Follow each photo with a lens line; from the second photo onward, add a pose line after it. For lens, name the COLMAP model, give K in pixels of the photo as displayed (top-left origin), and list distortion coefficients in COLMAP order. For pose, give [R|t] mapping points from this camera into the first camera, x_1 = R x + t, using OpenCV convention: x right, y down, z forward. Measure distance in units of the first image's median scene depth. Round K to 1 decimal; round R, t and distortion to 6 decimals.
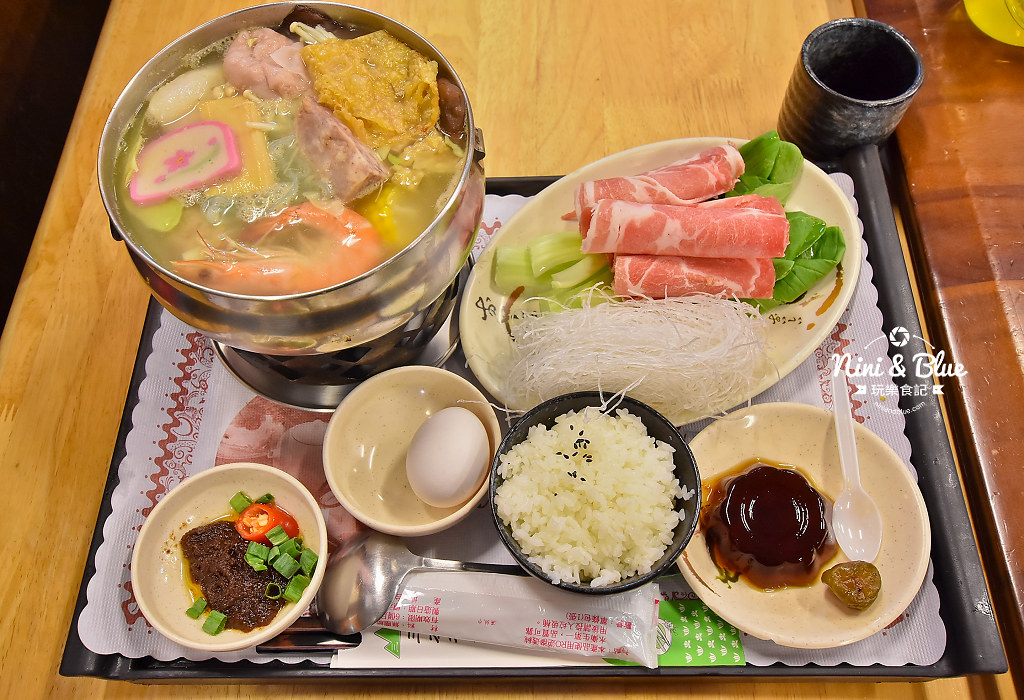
lens RADIAL K [[848.5, 0, 517.7], [0, 848.5, 339.1], [0, 0, 1]] dist [-0.004957, 0.003229]
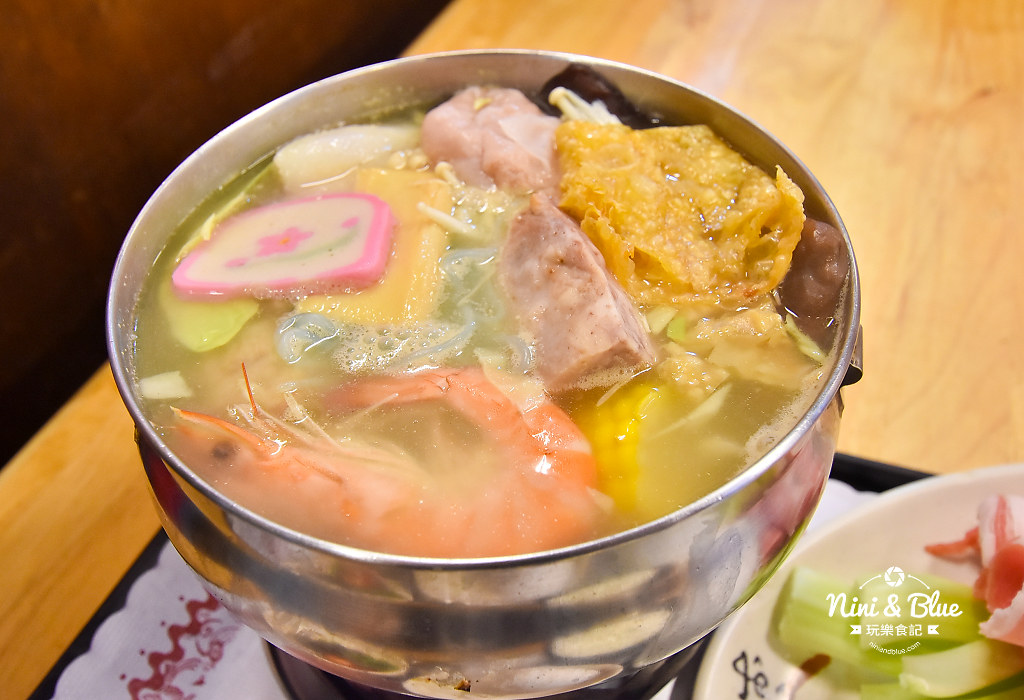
lens RADIAL K [[848.5, 0, 517.7], [0, 848.5, 339.1], [0, 0, 1]] dist [-0.004957, 0.003229]
pose [[0.934181, 0.232203, -0.270902, -0.085776], [-0.305552, 0.912691, -0.271354, -0.045432], [0.184241, 0.336269, 0.923568, 0.475058]]
